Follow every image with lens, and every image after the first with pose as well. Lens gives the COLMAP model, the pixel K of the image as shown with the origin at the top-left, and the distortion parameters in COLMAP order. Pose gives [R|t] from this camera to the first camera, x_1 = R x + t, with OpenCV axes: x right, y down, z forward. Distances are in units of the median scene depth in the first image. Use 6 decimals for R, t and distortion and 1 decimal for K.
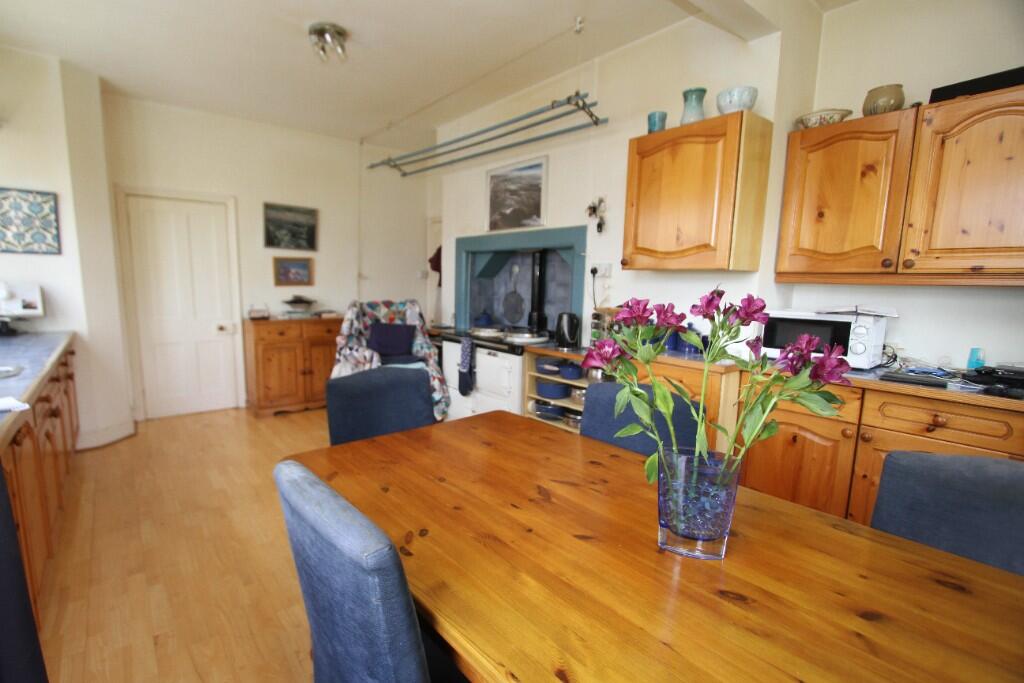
lens RADIAL K [[471.1, 0, 513.0], [0, 471.1, 342.9], [0, 0, 1]] dist [-0.014226, 0.000993]
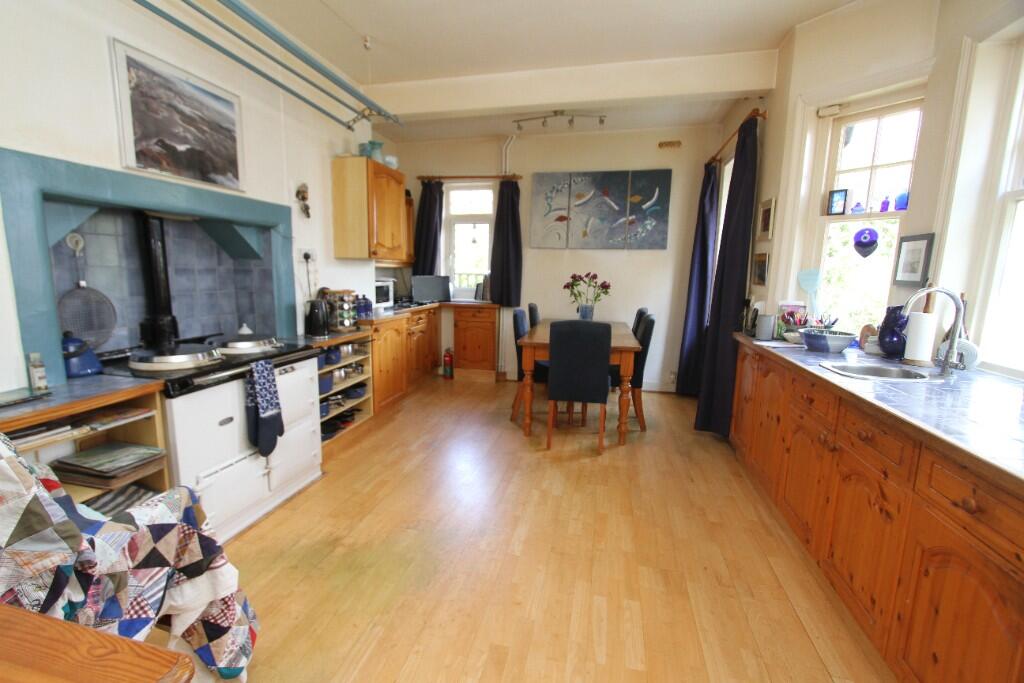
lens RADIAL K [[471.1, 0, 509.0], [0, 471.1, 345.7], [0, 0, 1]] dist [-0.014226, 0.000993]
pose [[-0.597031, -0.162384, 0.785612, -0.561320], [0.070590, 0.964867, 0.253080, -0.118702], [-0.799107, 0.206553, -0.564592, 0.784697]]
